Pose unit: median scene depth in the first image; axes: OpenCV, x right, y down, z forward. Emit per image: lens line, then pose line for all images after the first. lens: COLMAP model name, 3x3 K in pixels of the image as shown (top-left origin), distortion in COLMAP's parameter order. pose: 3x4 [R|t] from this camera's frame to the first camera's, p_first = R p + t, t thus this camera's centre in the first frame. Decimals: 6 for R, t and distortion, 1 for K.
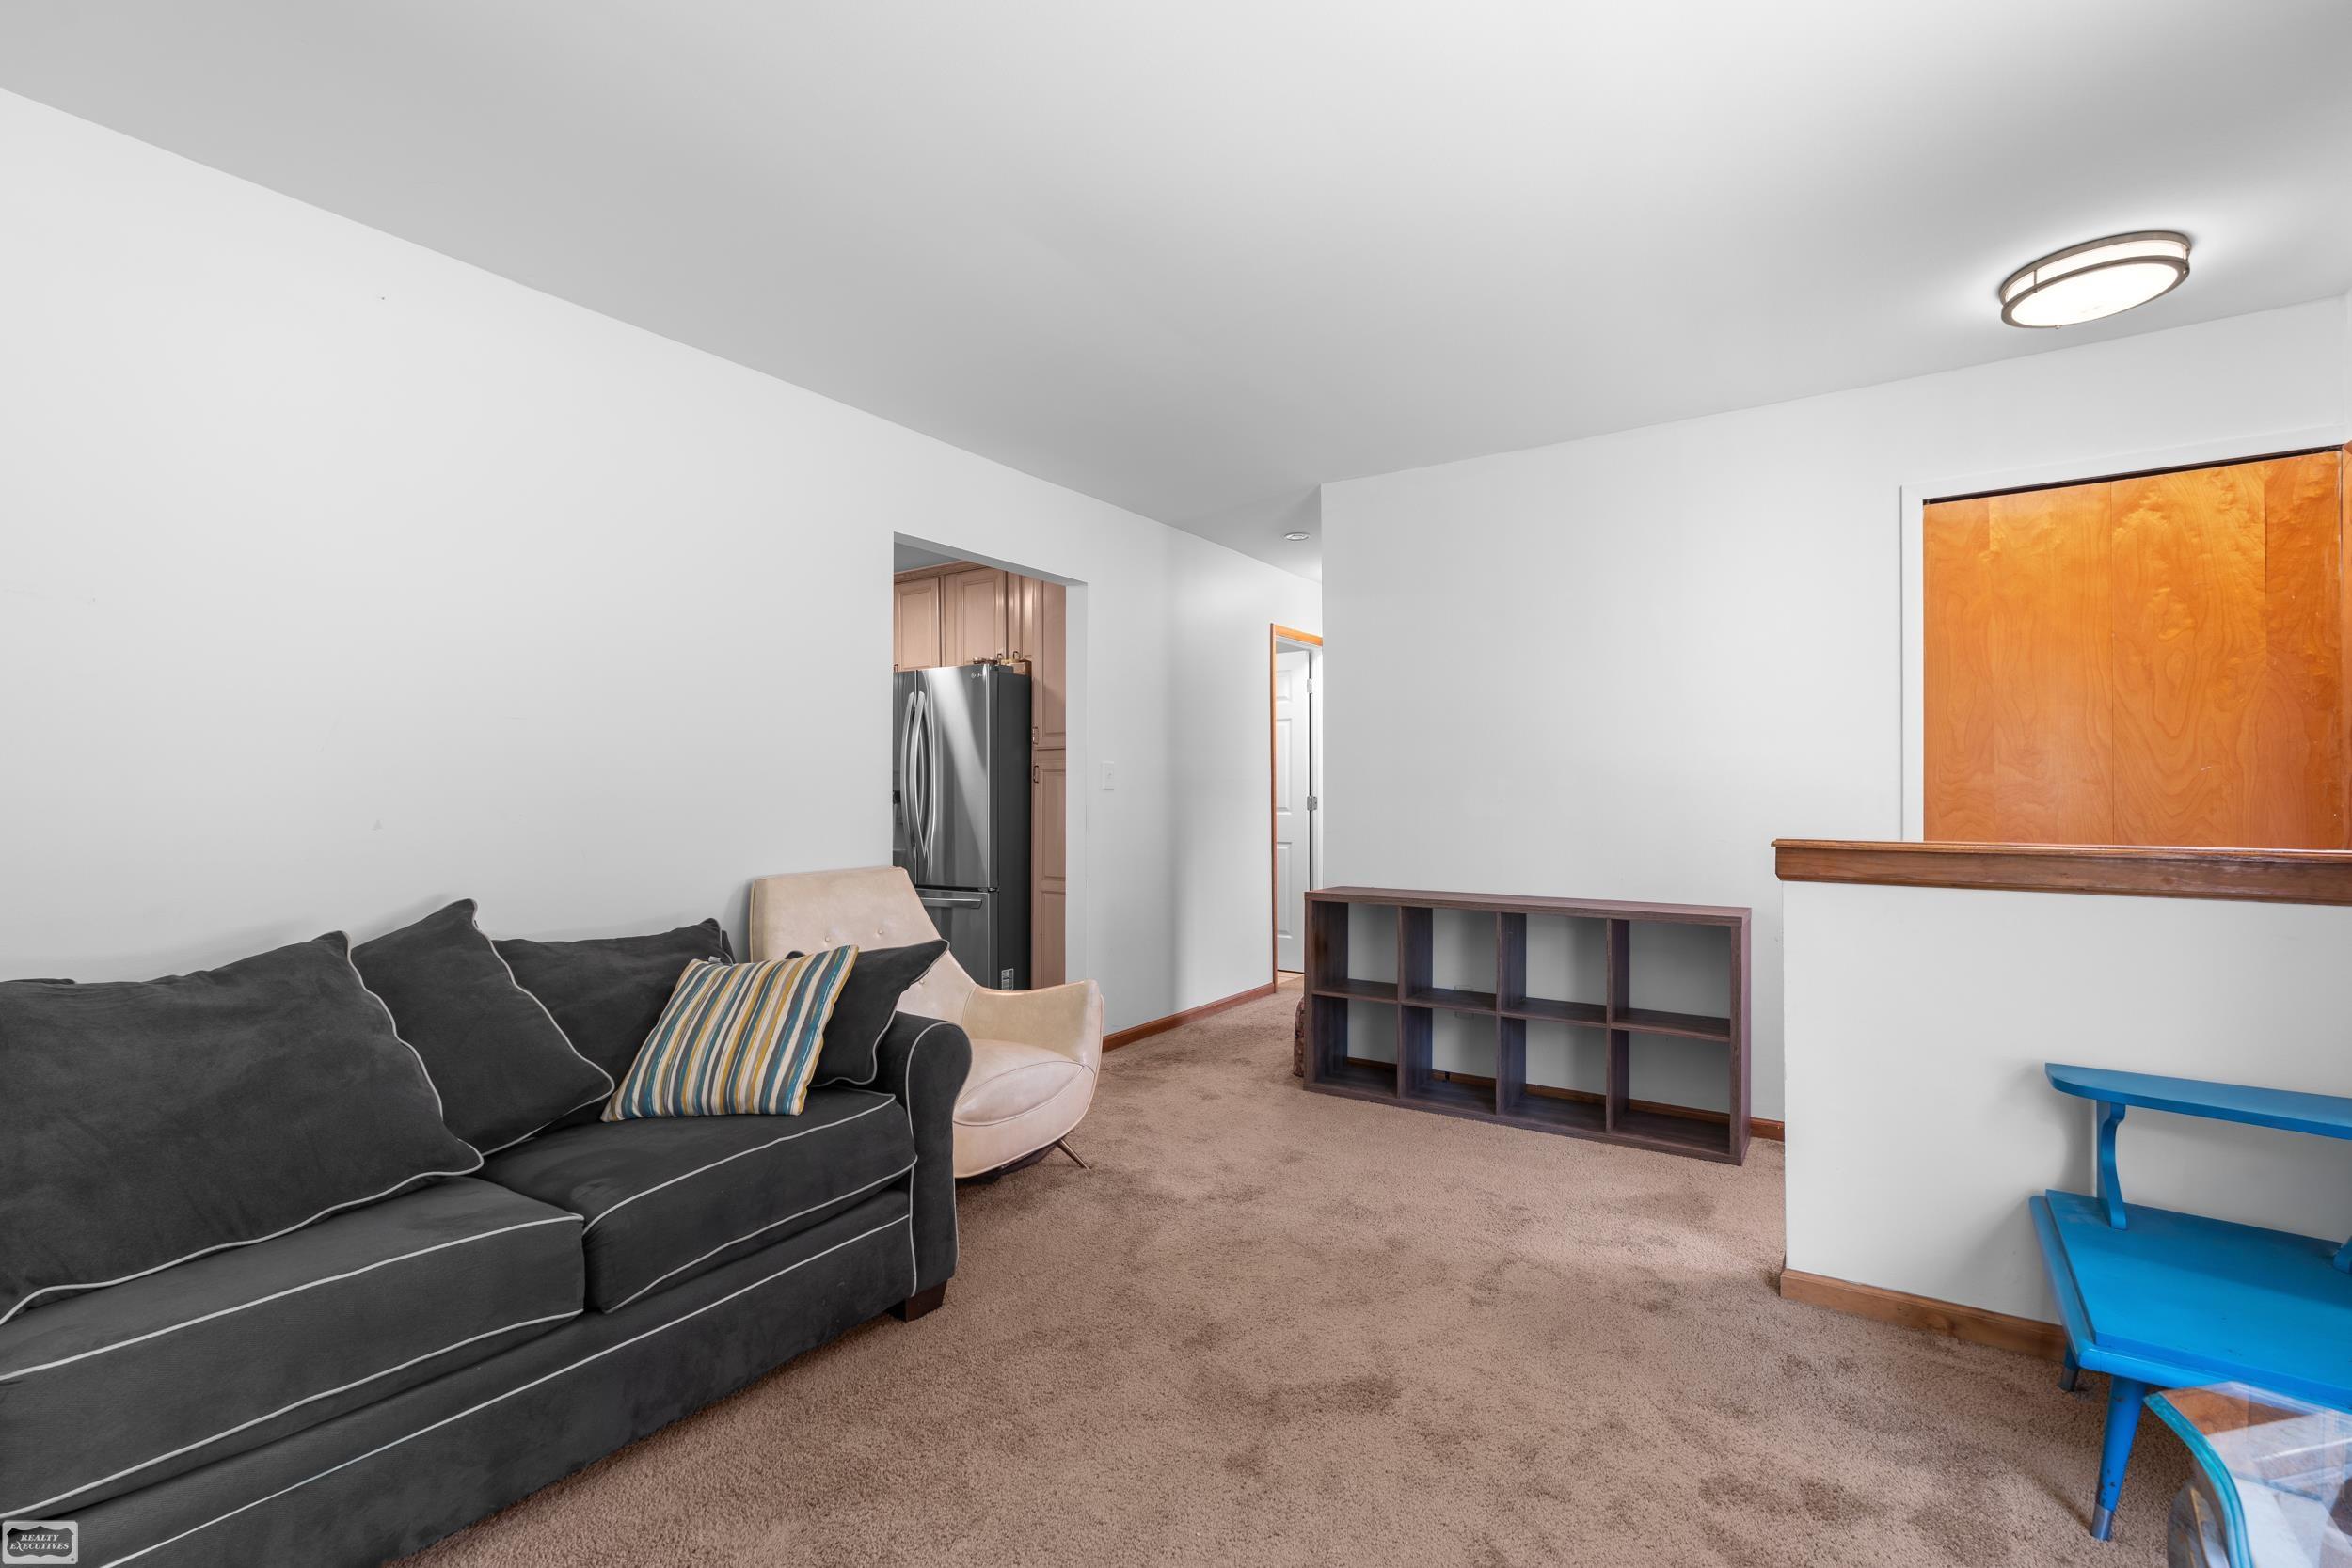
lens RADIAL K [[1034.1, 0, 1174.4], [0, 1034.1, 778.1], [0, 0, 1]] dist [-0.003997, -0.001012]
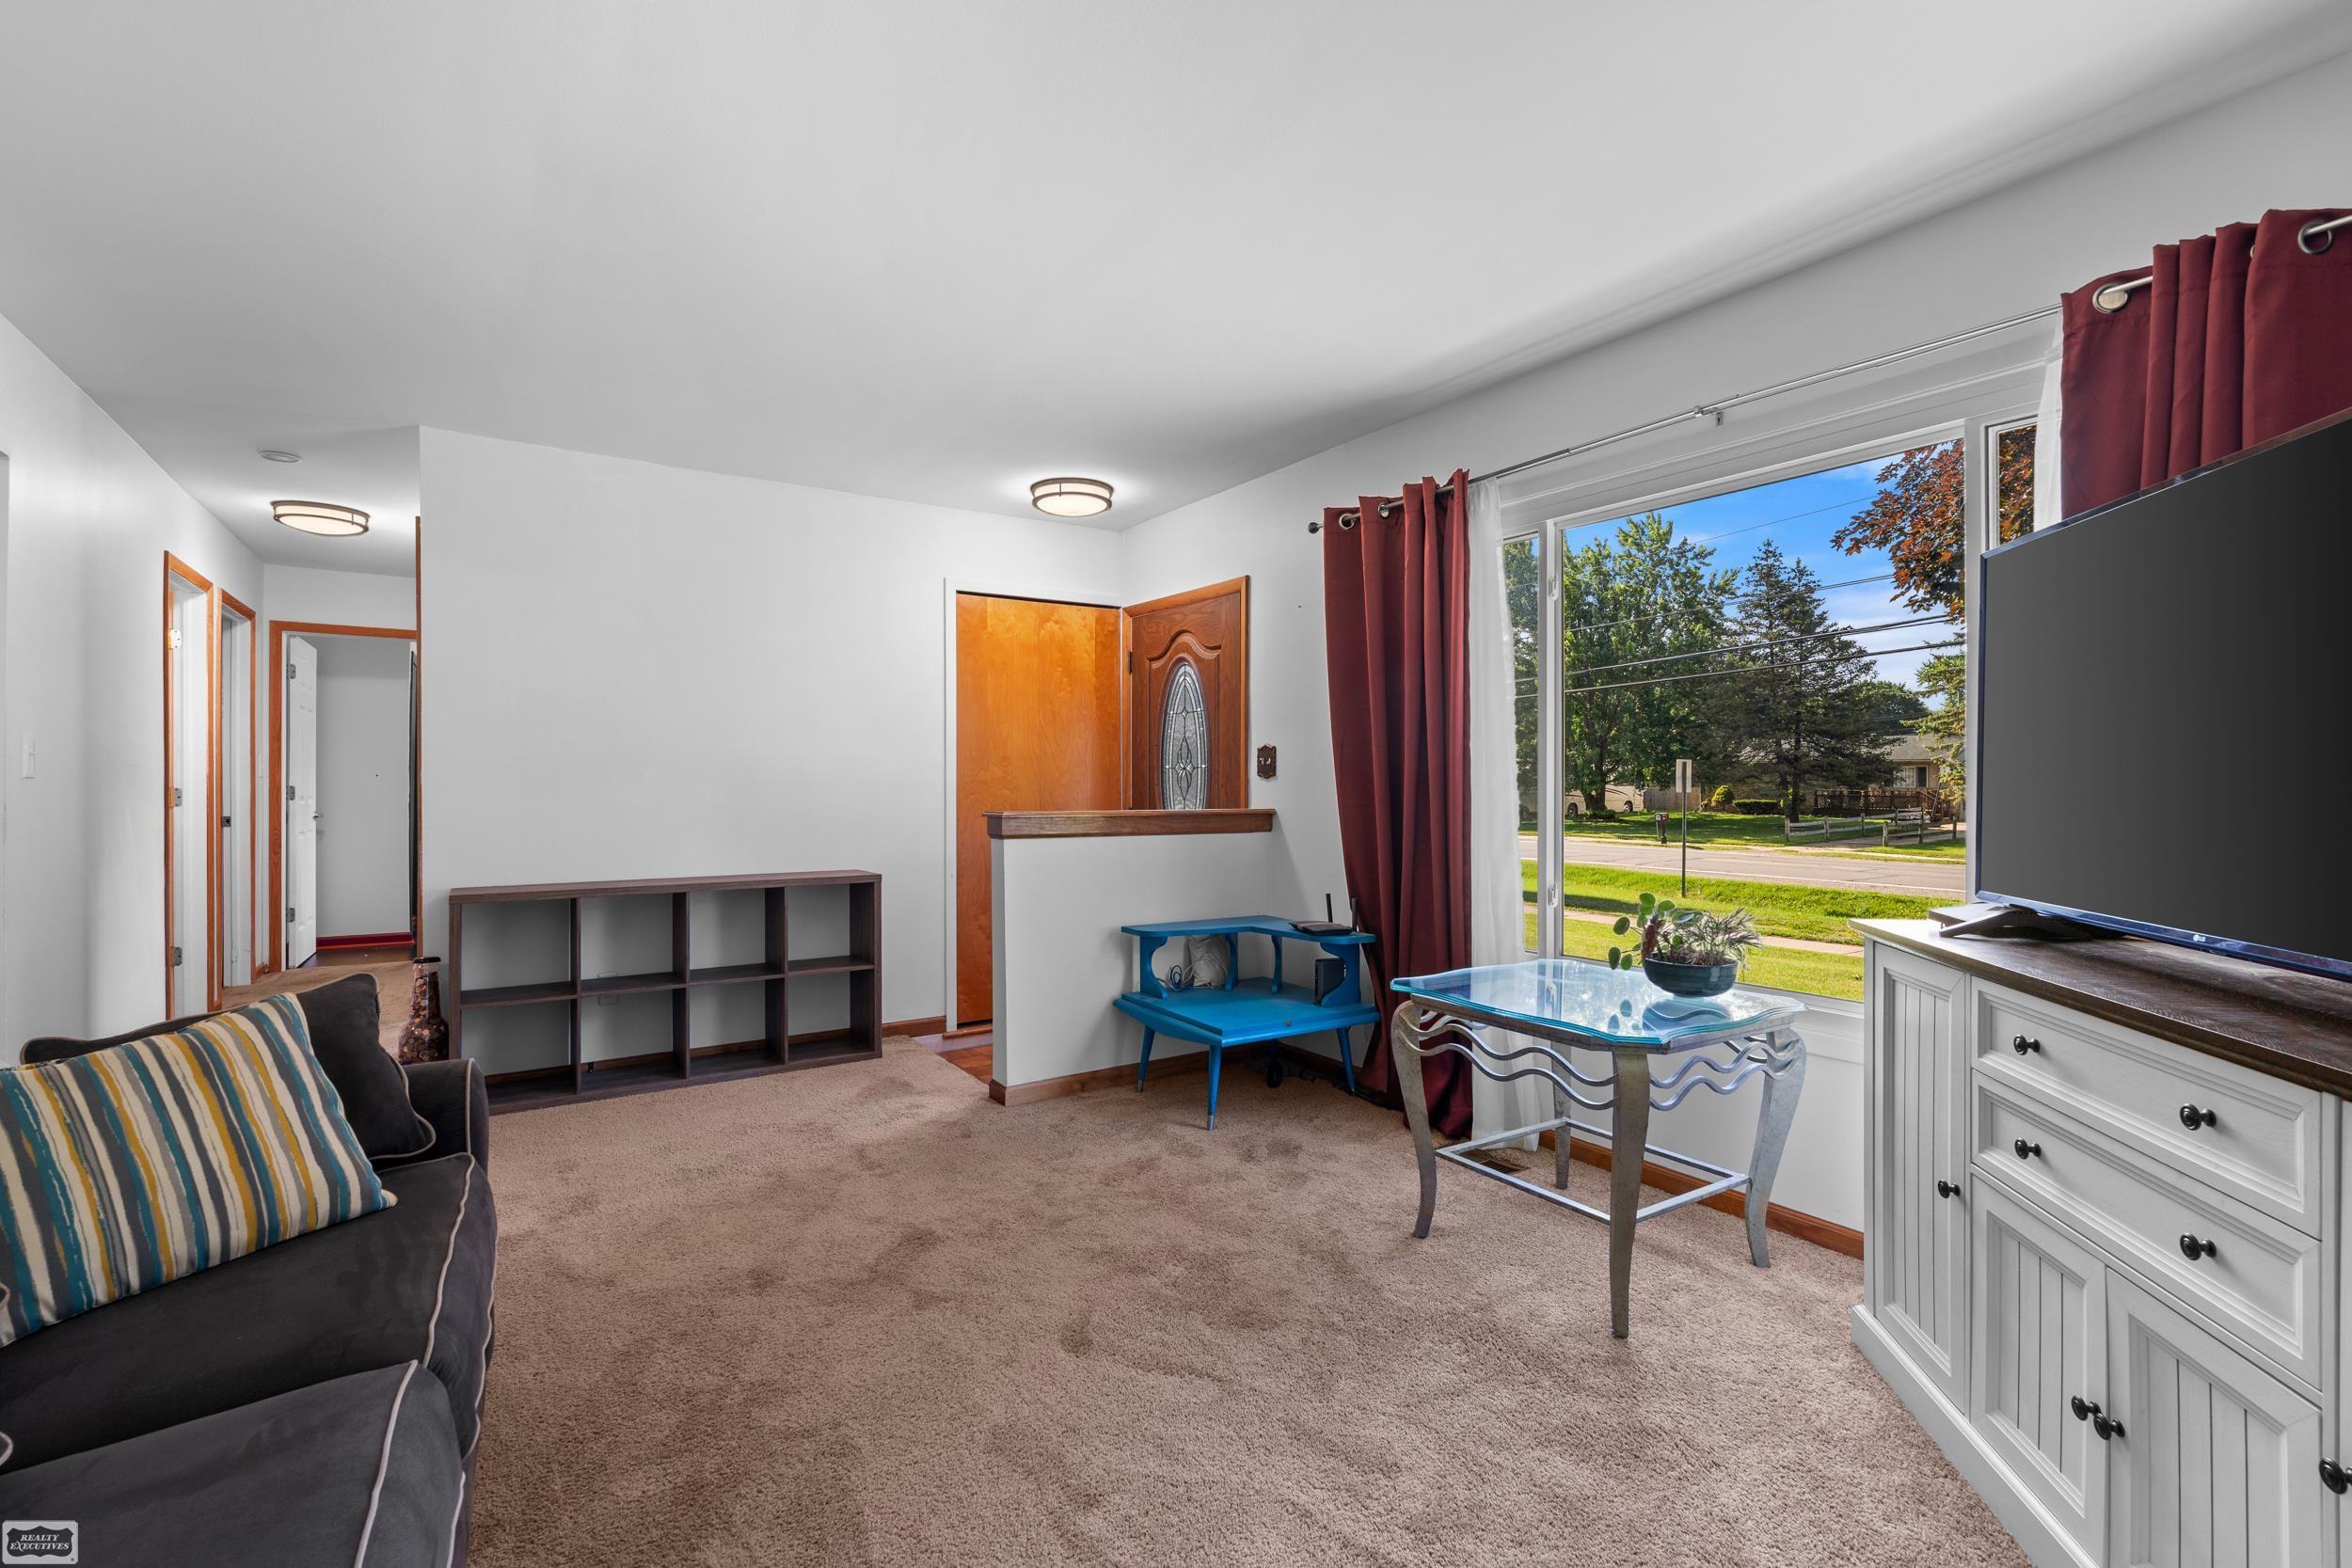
lens RADIAL K [[1034.1, 0, 1173.1], [0, 1034.1, 763.9], [0, 0, 1]] dist [-0.003997, -0.001012]
pose [[0.395741, 0.013141, 0.918268, -0.590184], [-0.012555, 0.999882, -0.008898, -0.005842], [-0.918276, -0.008007, 0.395859, 0.113764]]
